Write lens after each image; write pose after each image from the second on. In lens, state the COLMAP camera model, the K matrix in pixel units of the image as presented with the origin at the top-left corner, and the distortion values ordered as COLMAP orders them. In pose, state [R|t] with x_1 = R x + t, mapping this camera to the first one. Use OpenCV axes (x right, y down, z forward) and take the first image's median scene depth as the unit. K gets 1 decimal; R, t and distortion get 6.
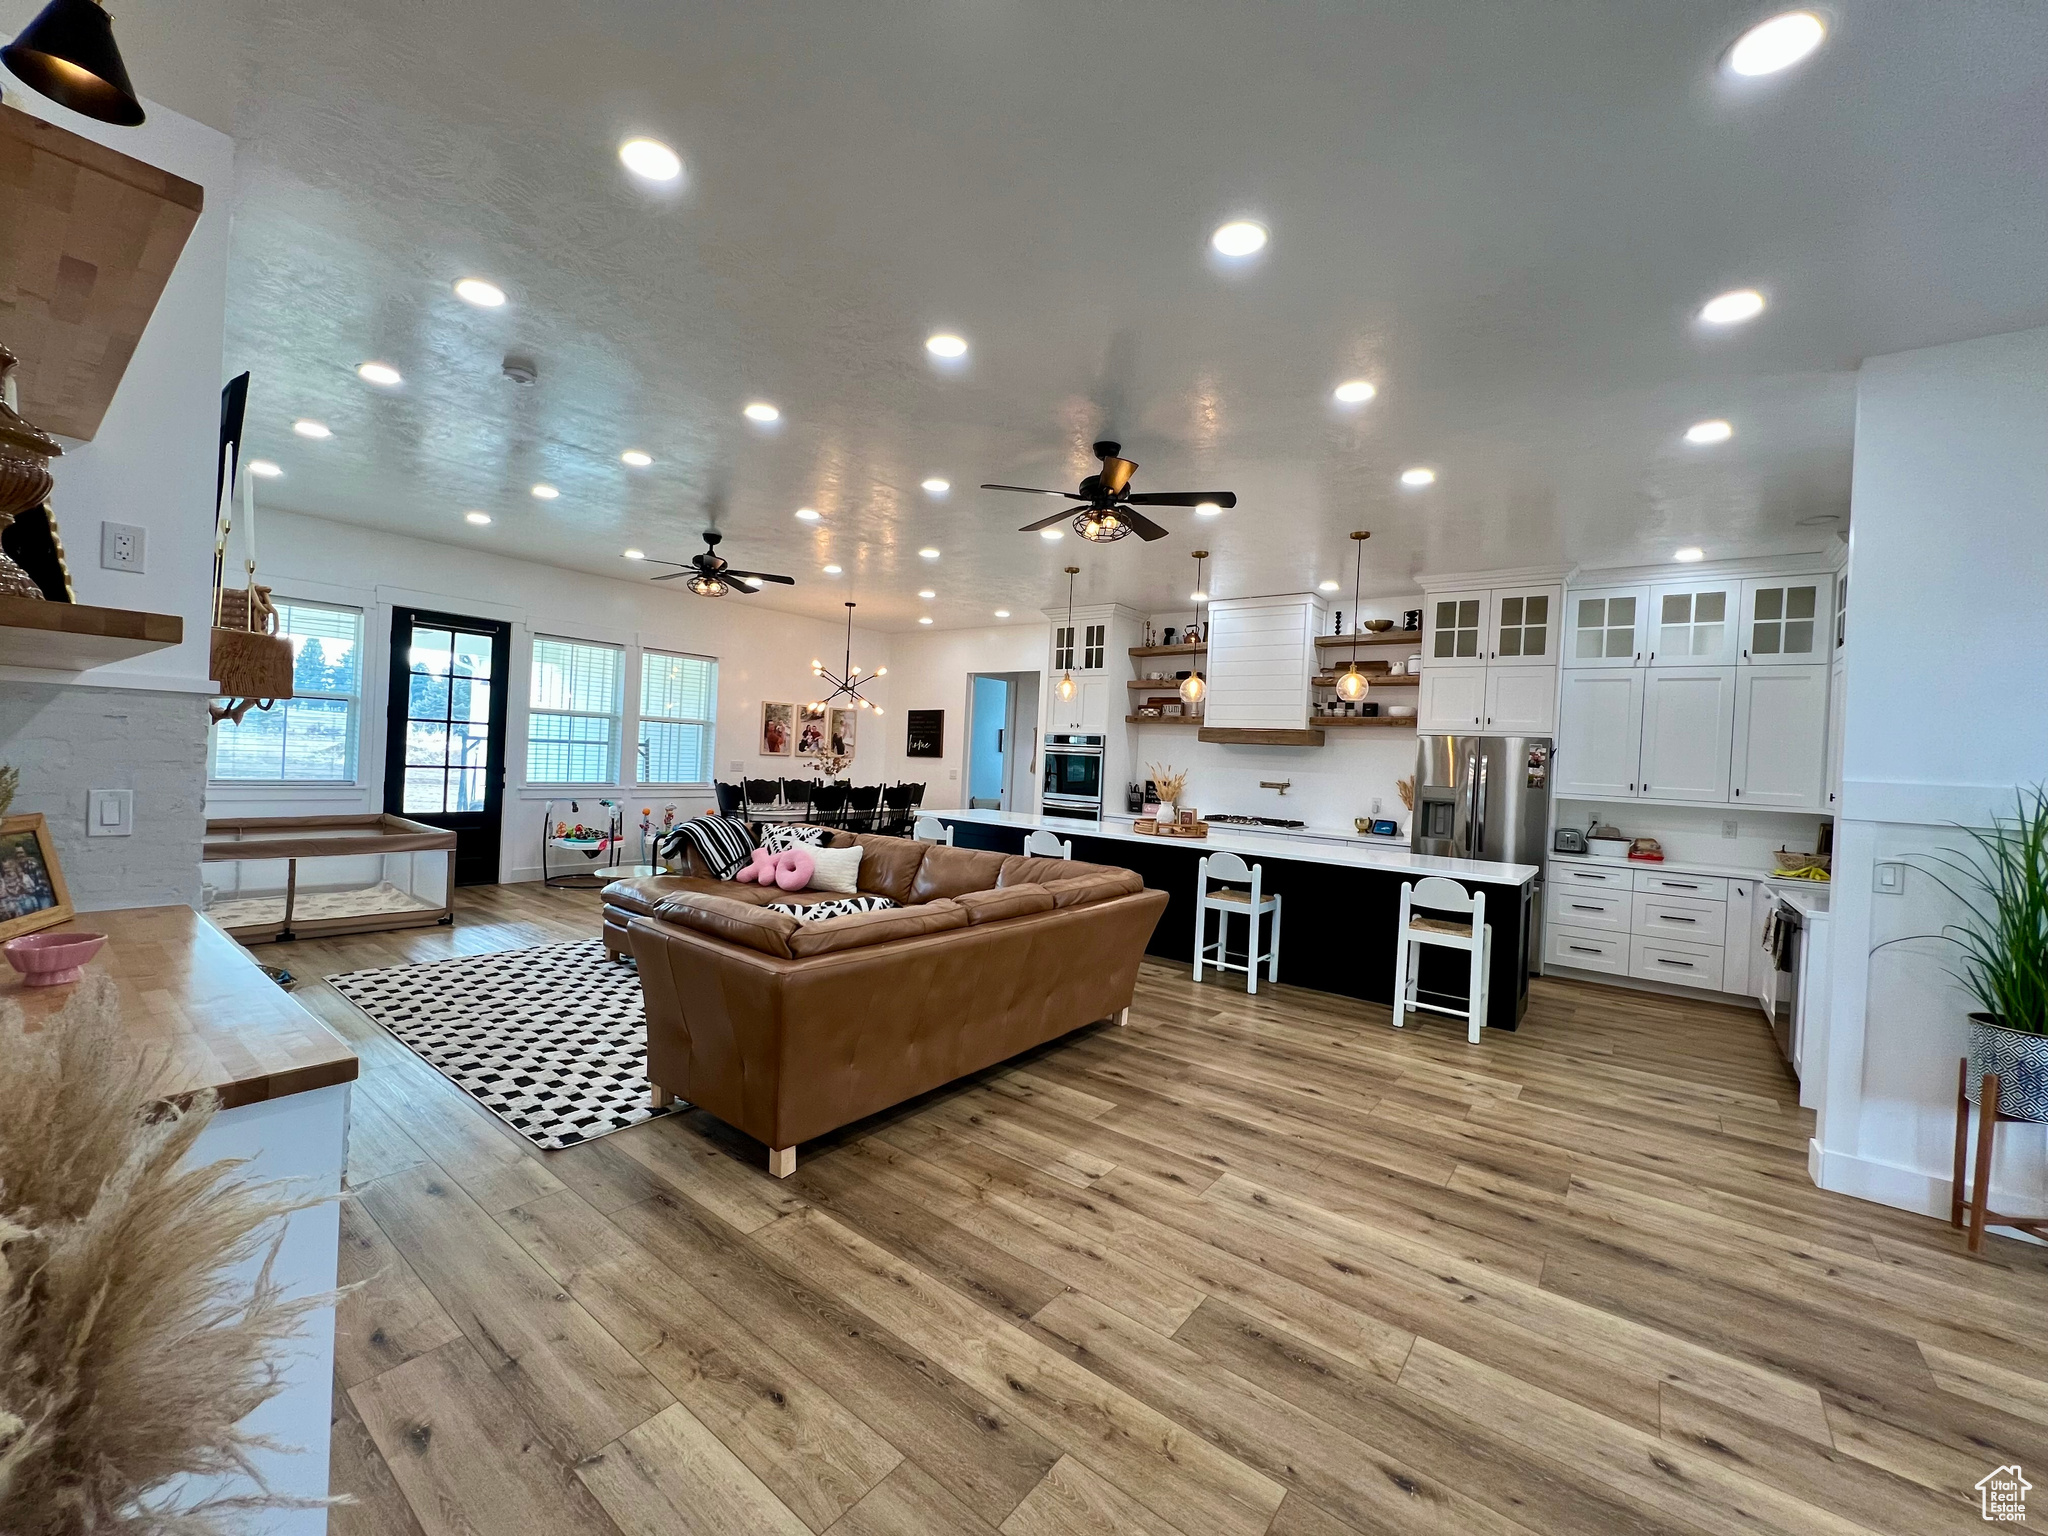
lens RADIAL K [[816.6, 0, 1019.3], [0, 816.6, 765.1], [0, 0, 1]] dist [-0.001285, 0.000258]
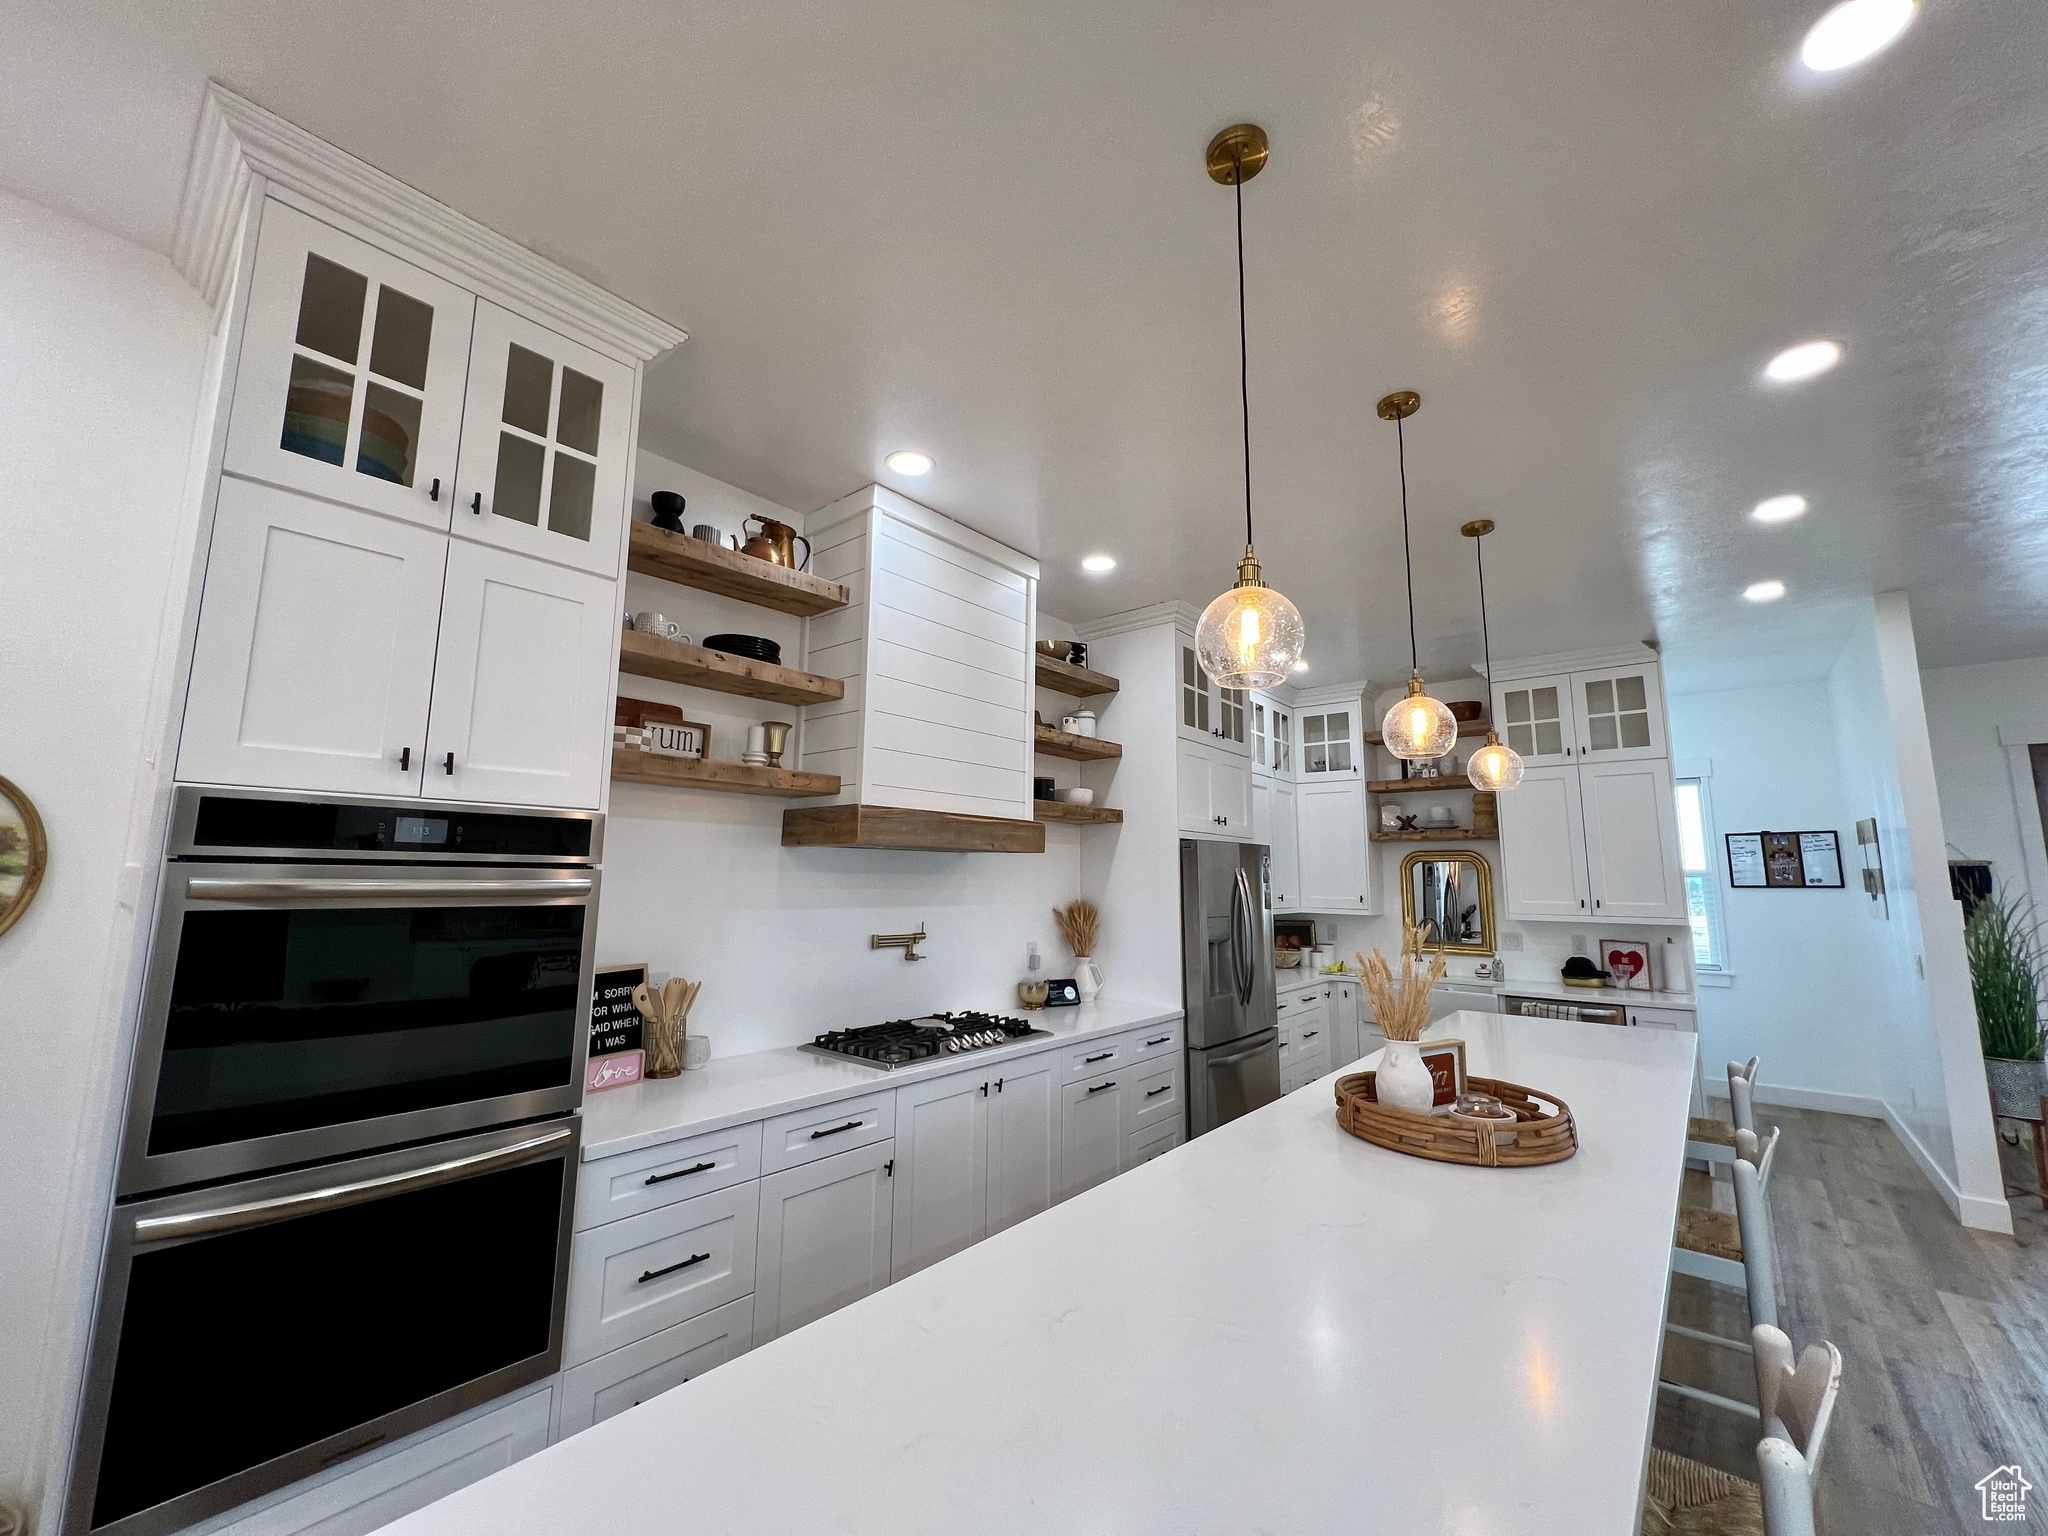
lens RADIAL K [[820.5, 0, 1019.5], [0, 820.5, 760.5], [0, 0, 1]] dist [-0.002349, 0.000104]
pose [[0.041567, 0.093555, 0.994746, -0.183021], [0.002203, 0.995596, -0.093726, -0.040221], [-0.999133, 0.006088, 0.041178, 1.172457]]
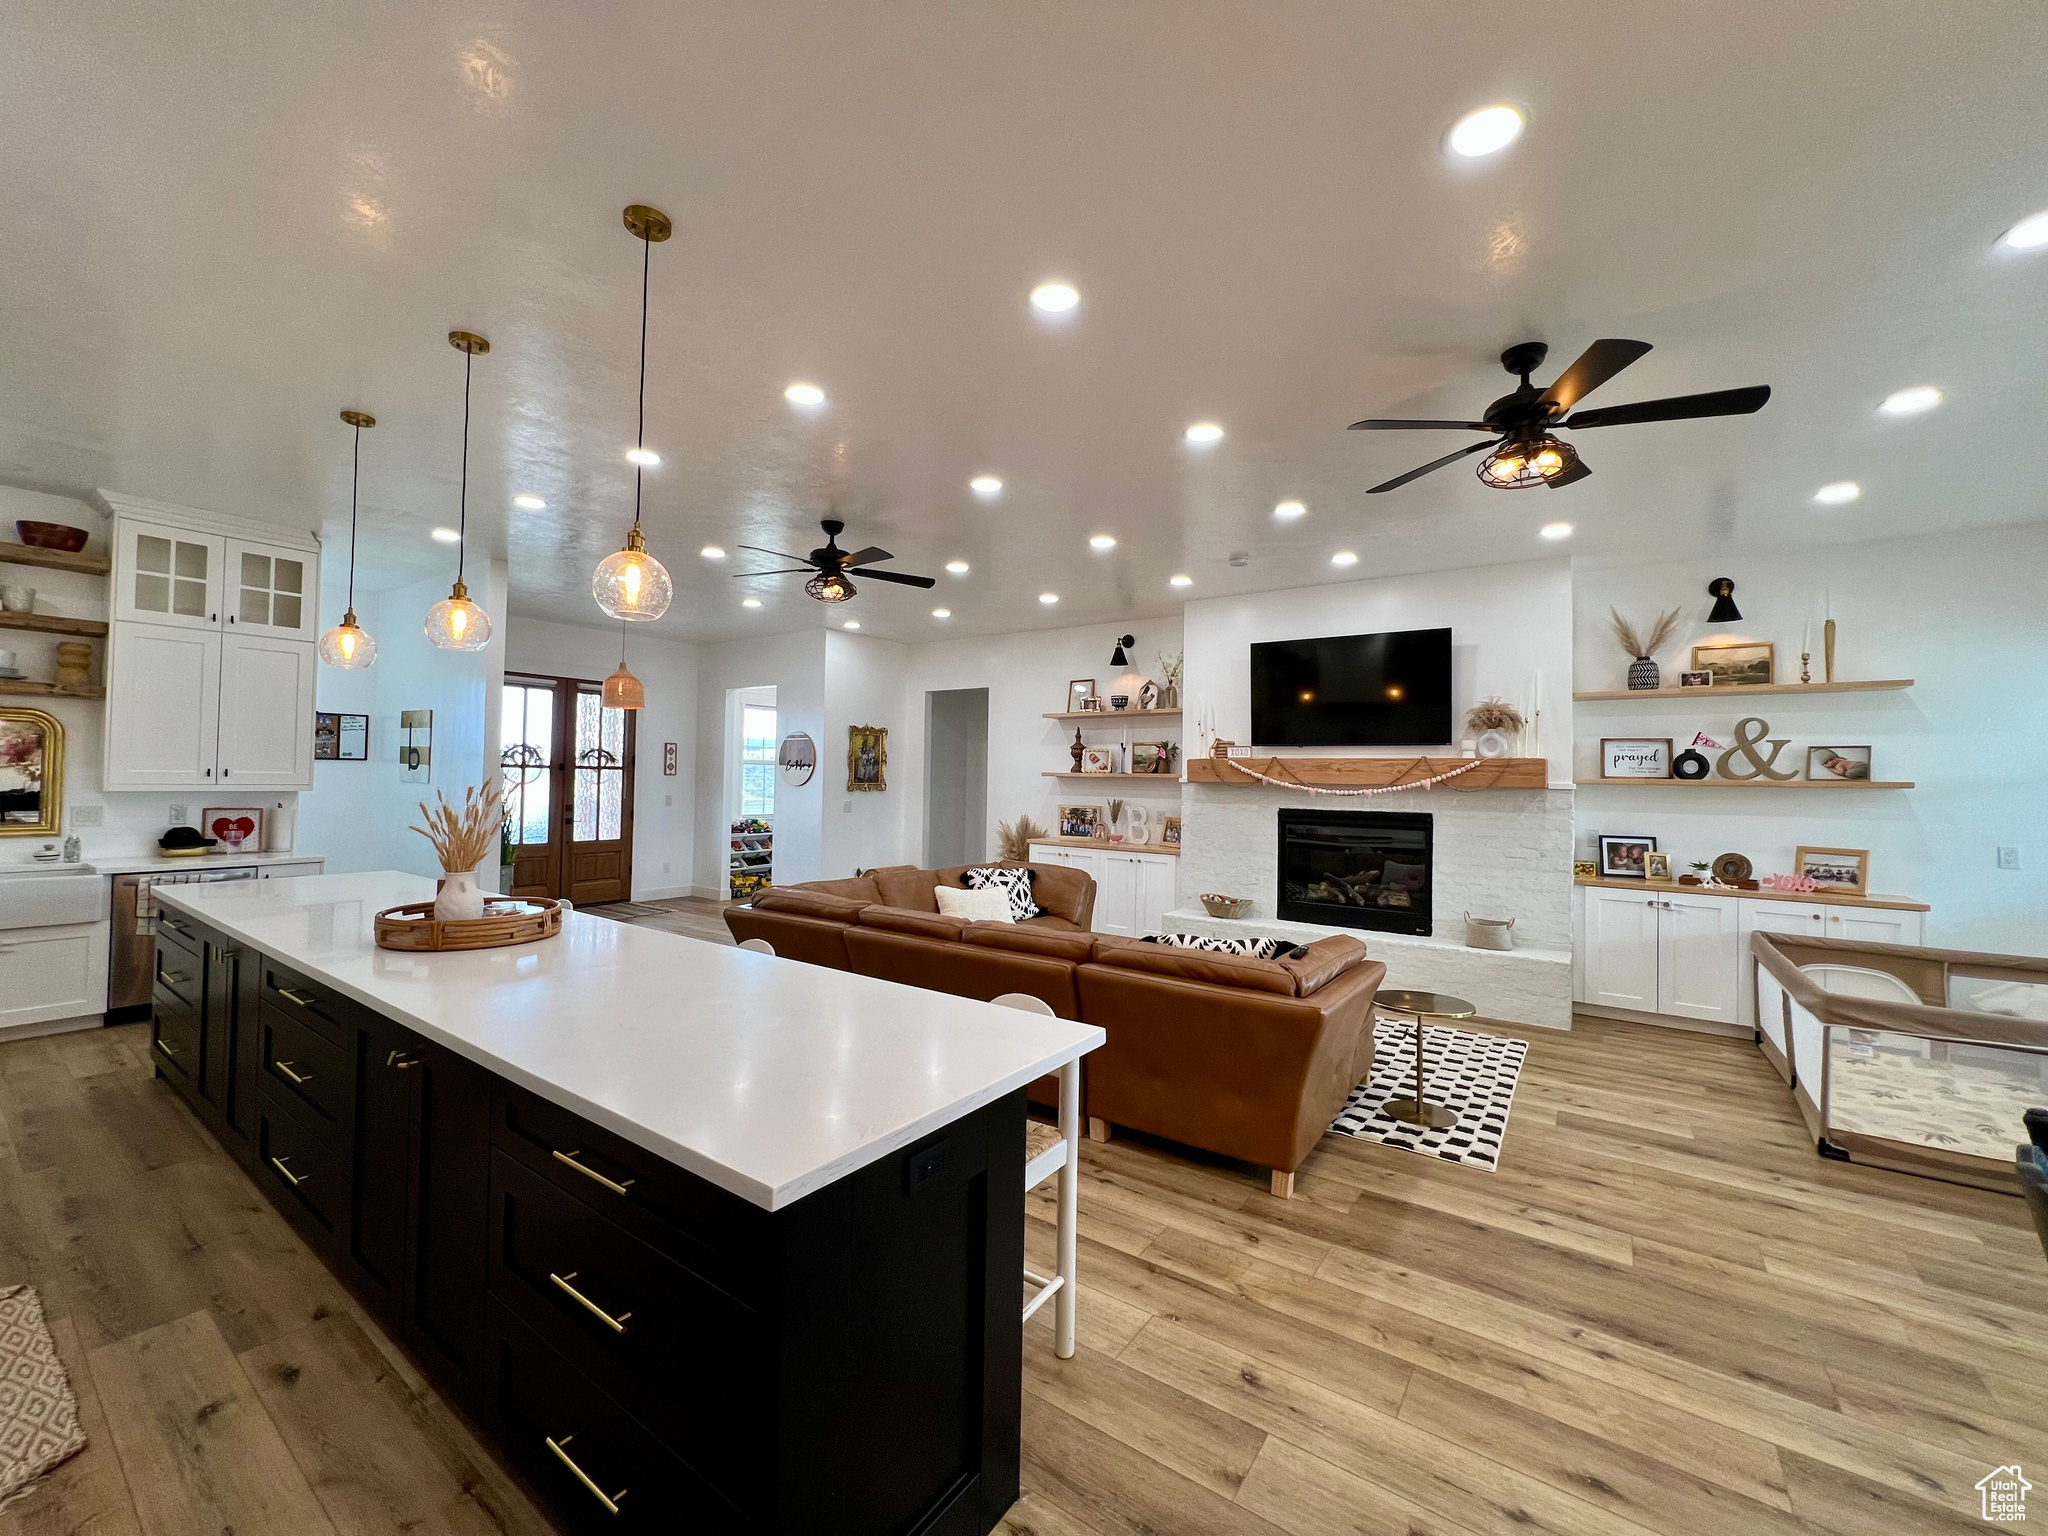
lens RADIAL K [[819.3, 0, 1018.6], [0, 819.3, 760.5], [0, 0, 1]] dist [-0.002421, 0.000665]
pose [[-0.996811, -0.070968, -0.036480, -0.097492], [-0.070462, 0.997402, -0.014987, -0.029342], [0.037449, -0.012369, -0.999222, 1.484940]]
